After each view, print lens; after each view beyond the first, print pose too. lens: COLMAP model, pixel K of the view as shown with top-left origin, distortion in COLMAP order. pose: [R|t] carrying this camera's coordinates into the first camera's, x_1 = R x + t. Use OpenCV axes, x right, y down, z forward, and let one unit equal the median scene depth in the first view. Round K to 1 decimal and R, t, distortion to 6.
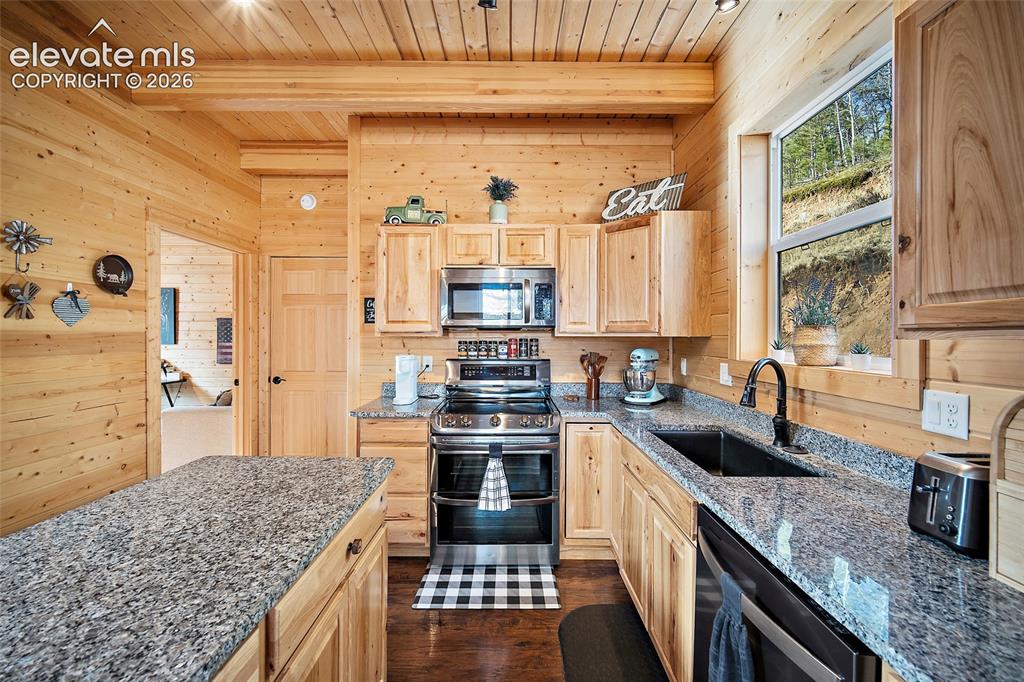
lens RADIAL K [[410.2, 0, 507.2], [0, 410.2, 336.2], [0, 0, 1]] dist [-0.004432, 0.001635]
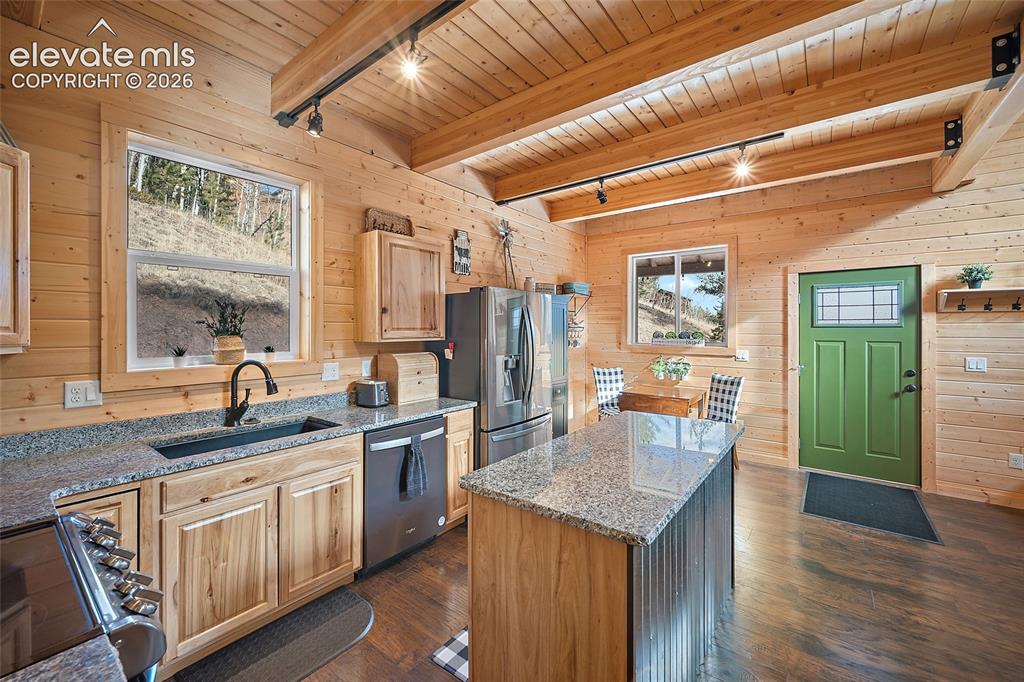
lens RADIAL K [[410.2, 0, 514.9], [0, 410.2, 328.5], [0, 0, 1]] dist [-0.004432, 0.001635]
pose [[-0.793098, -0.004579, 0.609077, -0.535299], [-0.001254, 0.999982, 0.005885, -0.036338], [-0.609093, 0.003903, -0.793089, 0.928534]]
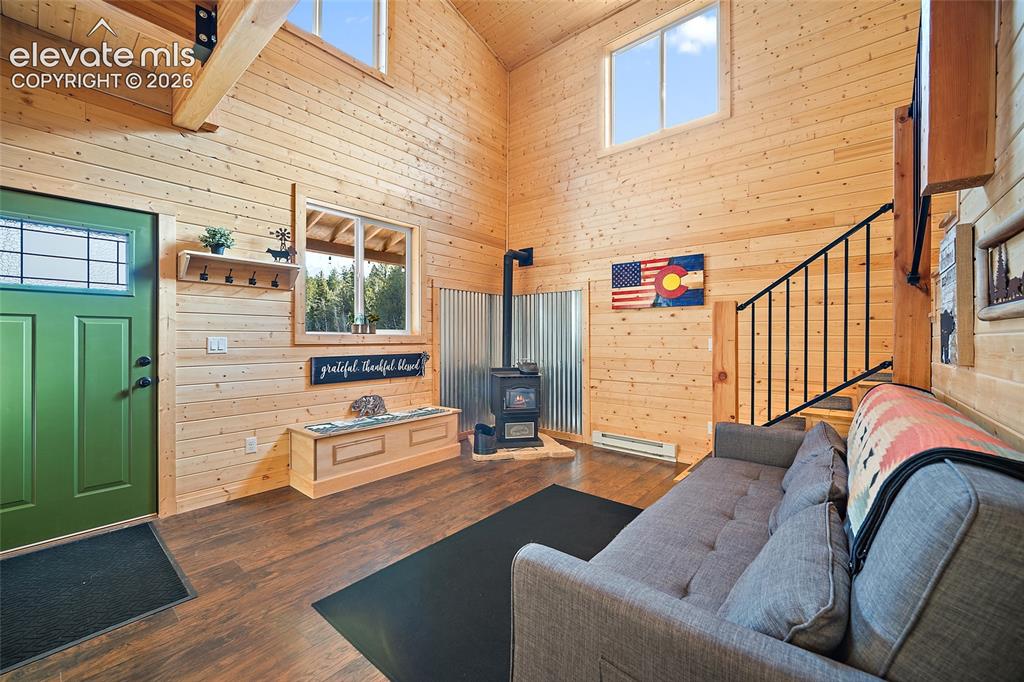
lens RADIAL K [[410.2, 0, 516.0], [0, 410.2, 336.4], [0, 0, 1]] dist [-0.004432, 0.001635]
pose [[-0.645919, -0.006338, -0.763379, -0.577317], [-0.009413, 0.999956, -0.000338, 0.051021], [0.763348, 0.006968, -0.645950, 0.366900]]
